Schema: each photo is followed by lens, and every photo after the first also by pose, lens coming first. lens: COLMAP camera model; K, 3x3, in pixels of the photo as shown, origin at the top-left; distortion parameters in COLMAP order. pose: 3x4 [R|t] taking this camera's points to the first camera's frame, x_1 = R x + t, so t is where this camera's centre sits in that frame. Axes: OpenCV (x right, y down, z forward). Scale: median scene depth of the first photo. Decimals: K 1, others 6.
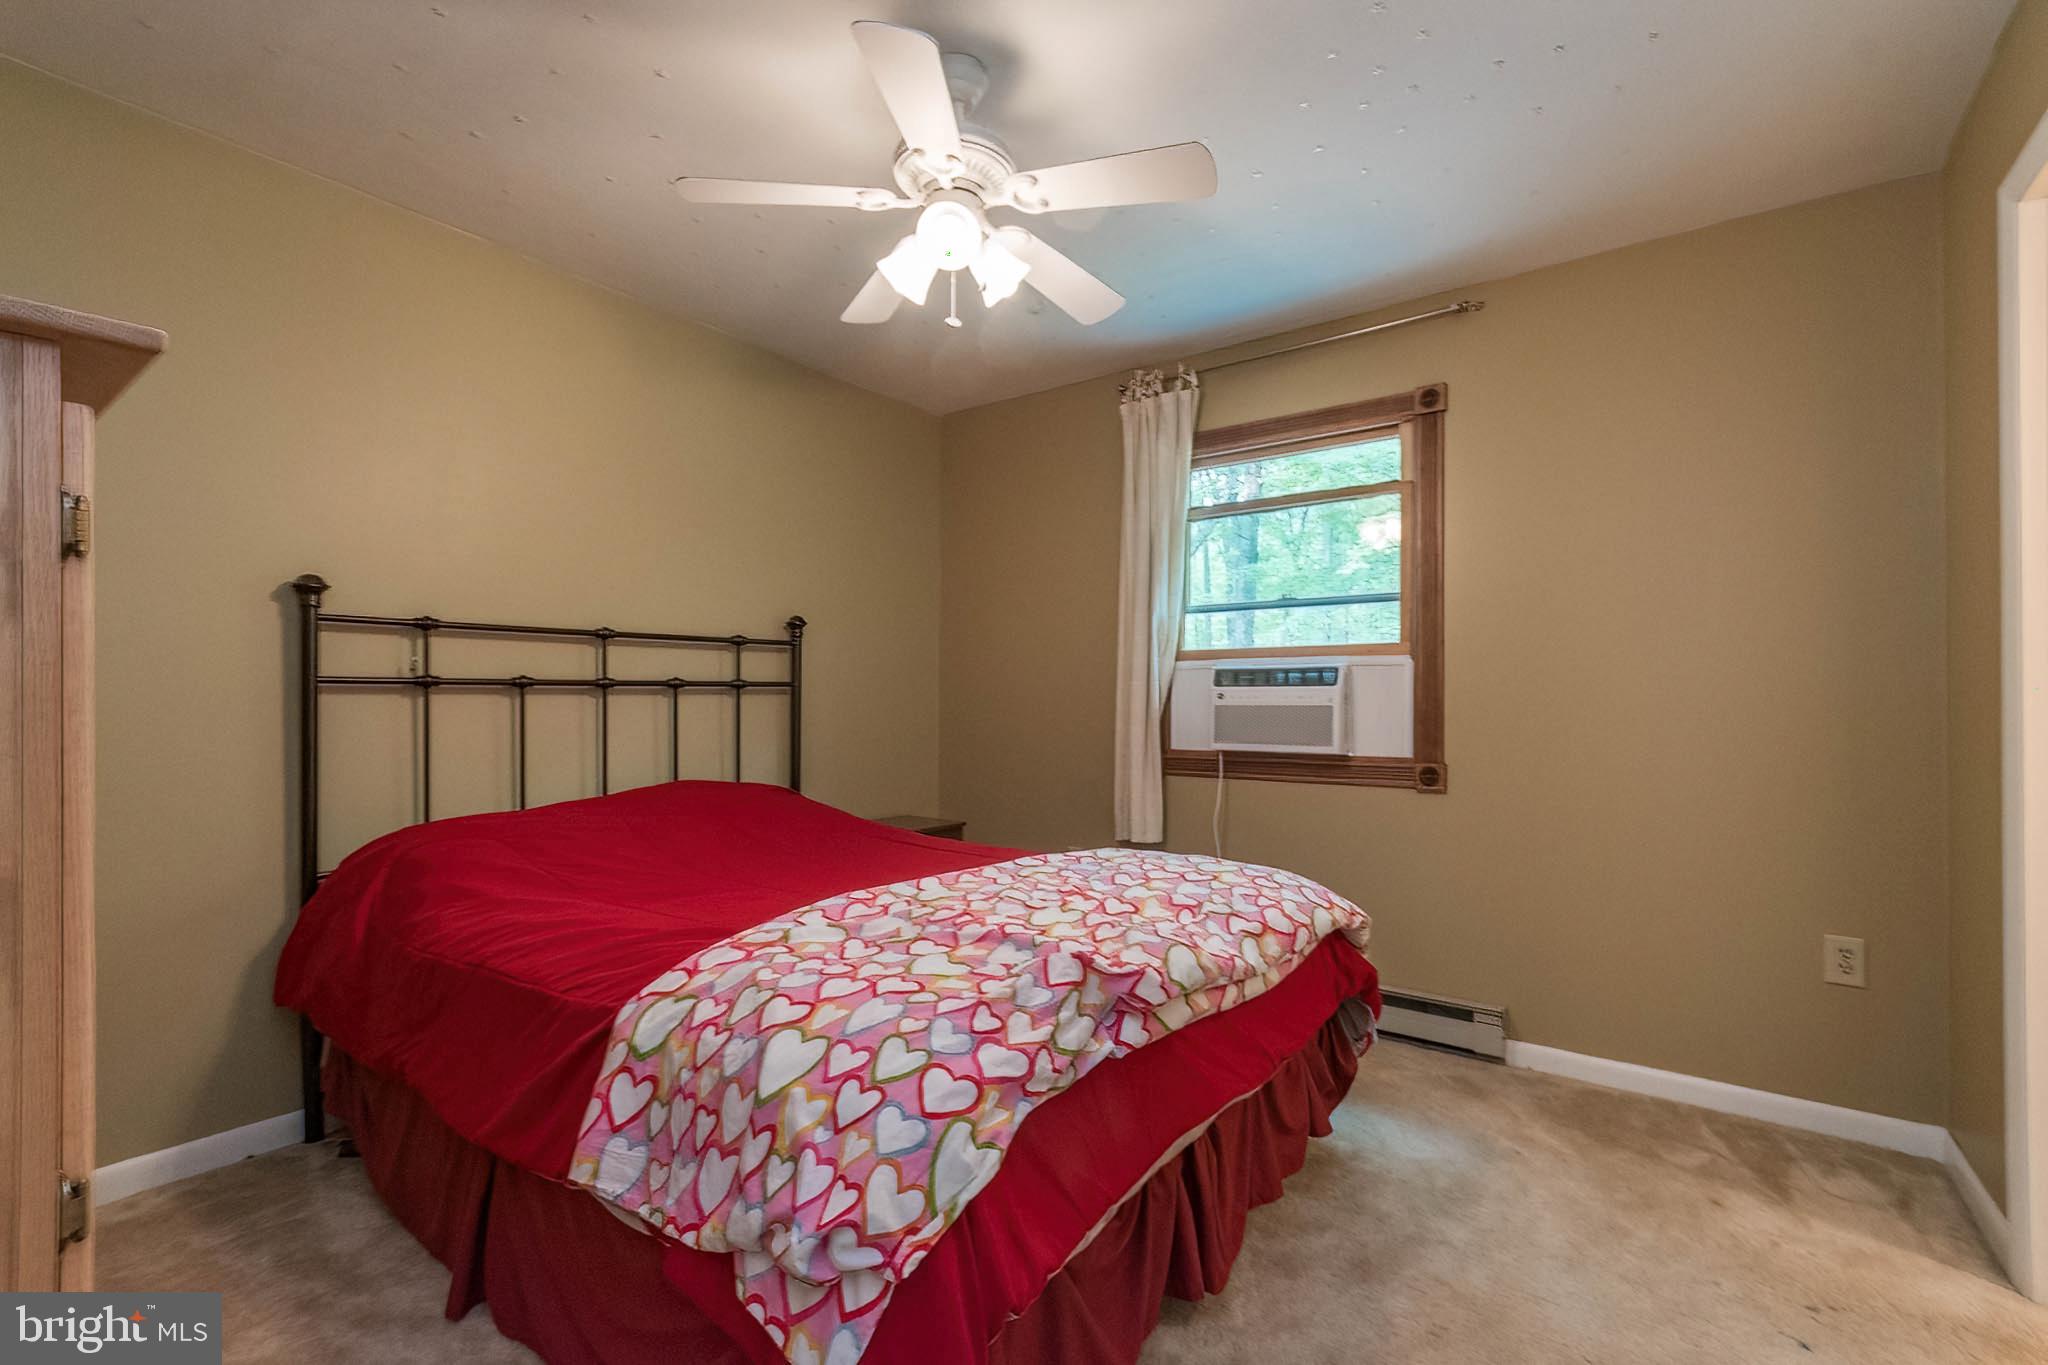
lens RADIAL K [[898.4, 0, 1019.0], [0, 898.4, 695.7], [0, 0, 1]] dist [0.004429, 0.000240]
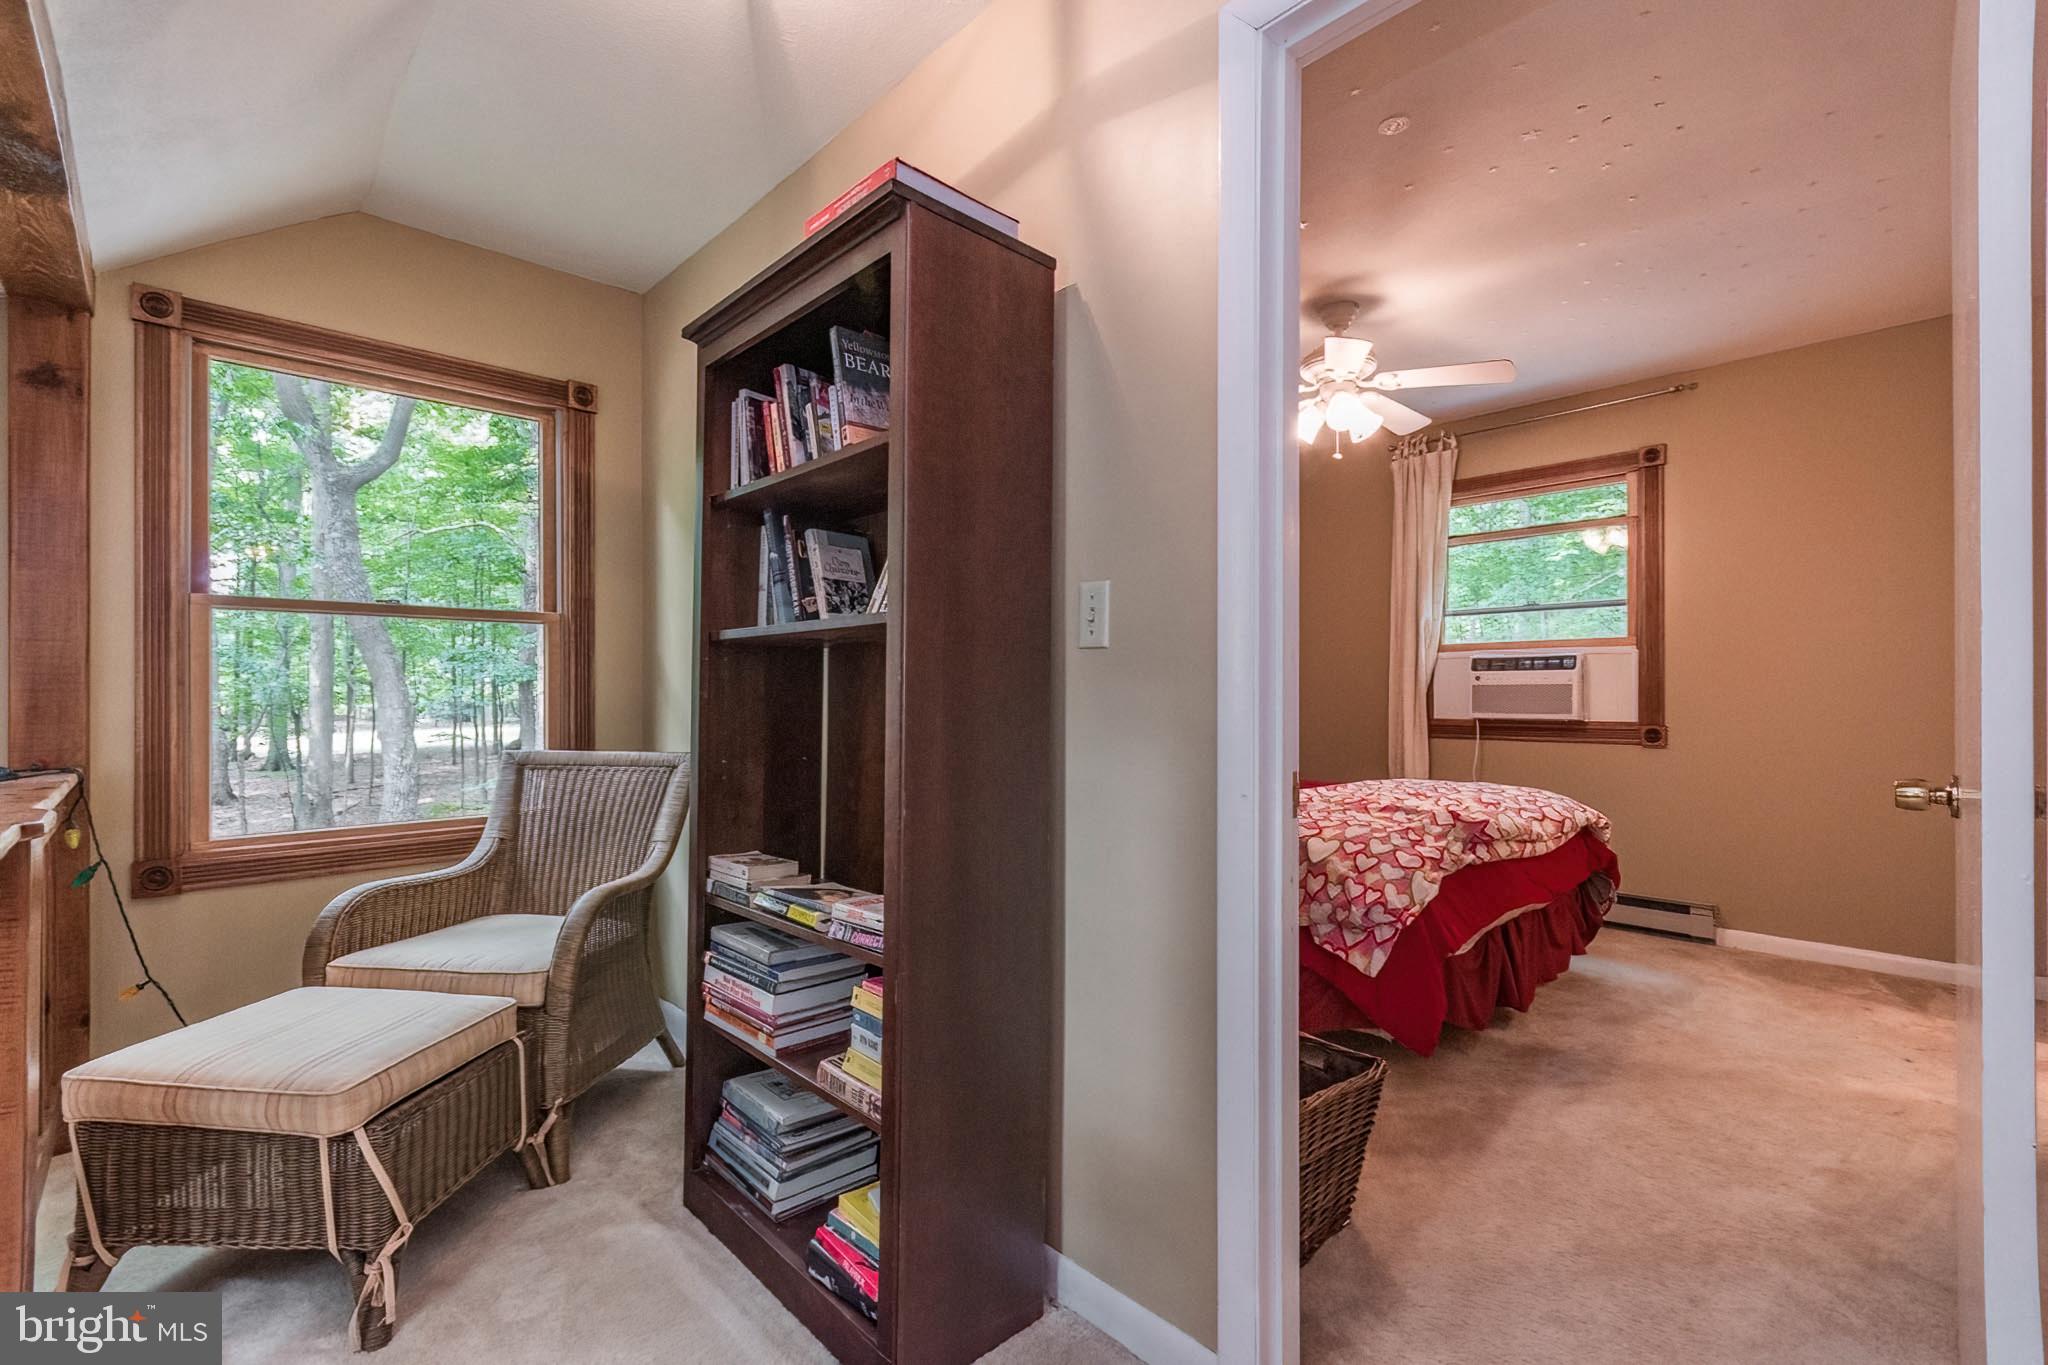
lens RADIAL K [[907.7, 0, 992.9], [0, 907.7, 694.6], [0, 0, 1]] dist [0.002098, -0.000358]
pose [[0.981614, -0.008182, -0.190700, -0.258853], [0.009990, 0.999914, 0.008524, 0.007002], [0.190614, -0.010273, 0.981611, -0.534799]]
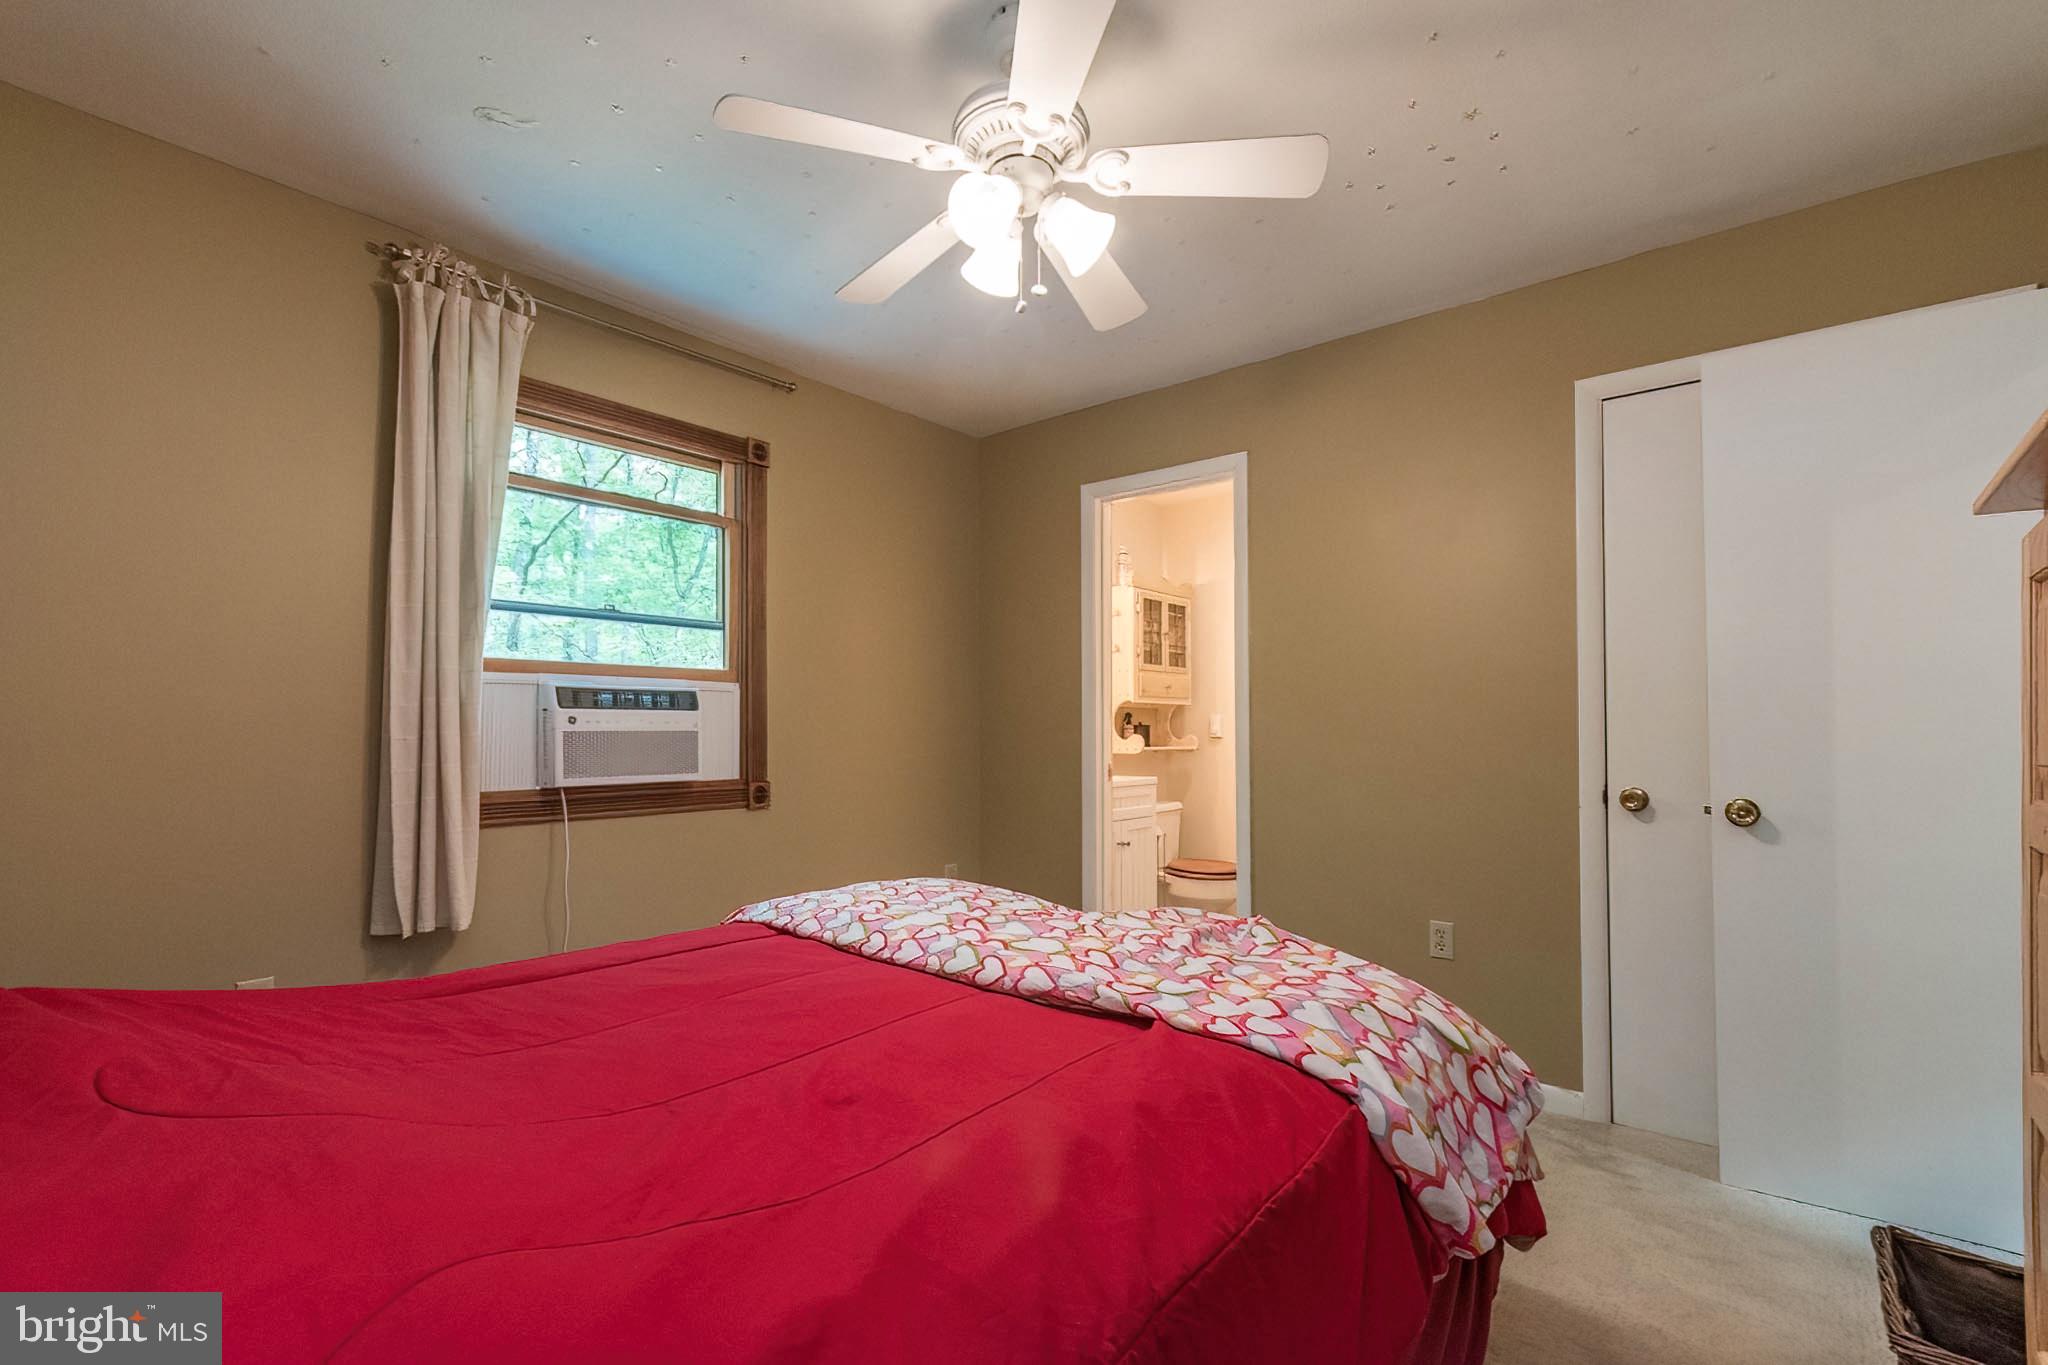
lens RADIAL K [[926.0, 0, 980.6], [0, 926.0, 719.4], [0, 0, 1]] dist [0.000310, 0.000022]
pose [[0.067125, 0.001873, 0.997743, -0.665310], [-0.007224, 0.999973, -0.001391, -0.001982], [-0.997718, -0.007115, 0.067137, 0.654181]]
